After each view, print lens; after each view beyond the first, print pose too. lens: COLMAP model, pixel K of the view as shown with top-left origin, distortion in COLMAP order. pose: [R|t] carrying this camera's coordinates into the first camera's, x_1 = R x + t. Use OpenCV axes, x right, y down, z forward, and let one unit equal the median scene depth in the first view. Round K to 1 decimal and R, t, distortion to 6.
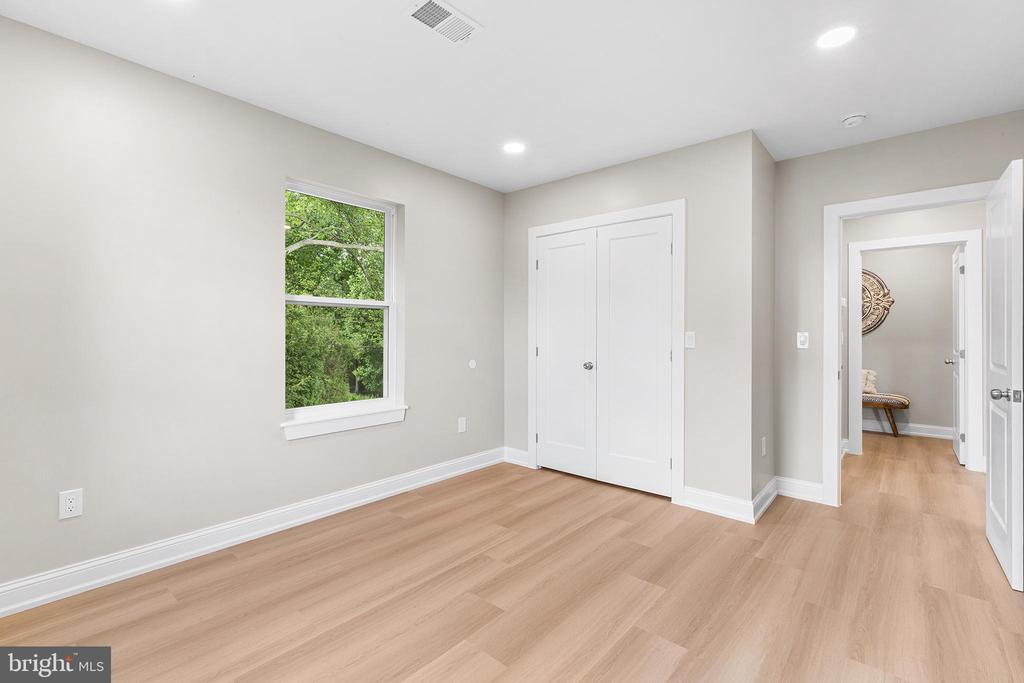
lens RADIAL K [[461.5, 0, 505.0], [0, 461.5, 338.4], [0, 0, 1]] dist [0.014203, -0.001270]
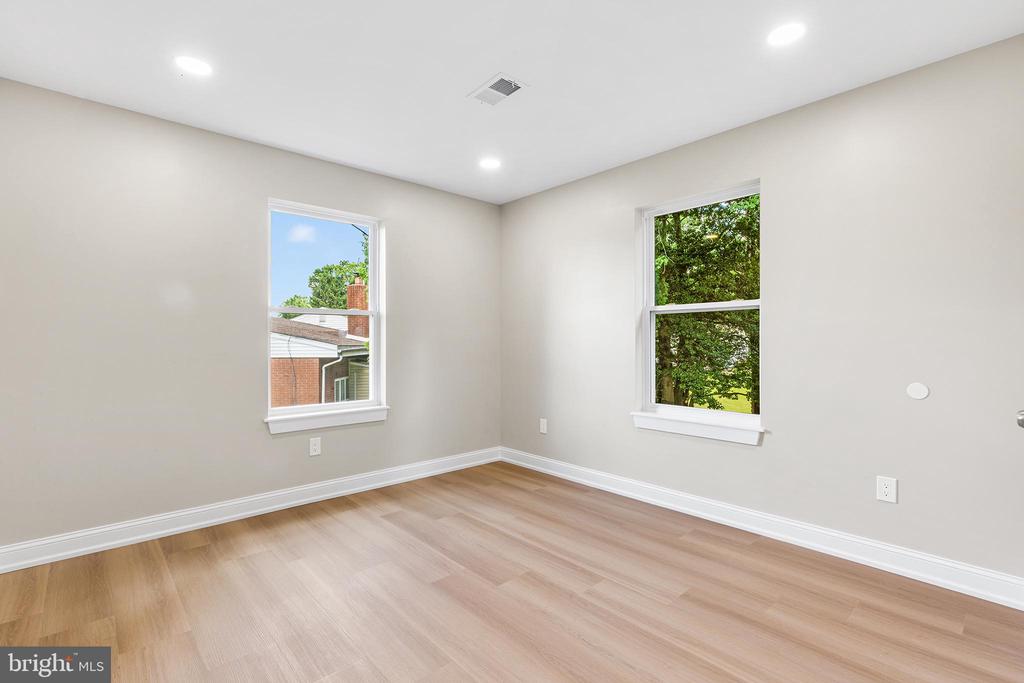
lens RADIAL K [[461.5, 0, 517.5], [0, 461.5, 342.0], [0, 0, 1]] dist [0.014203, -0.001270]
pose [[-0.101333, -0.006400, -0.994832, 0.783162], [-0.003656, 0.999975, -0.006060, 0.004194], [0.994846, 0.003023, -0.101354, 0.818712]]
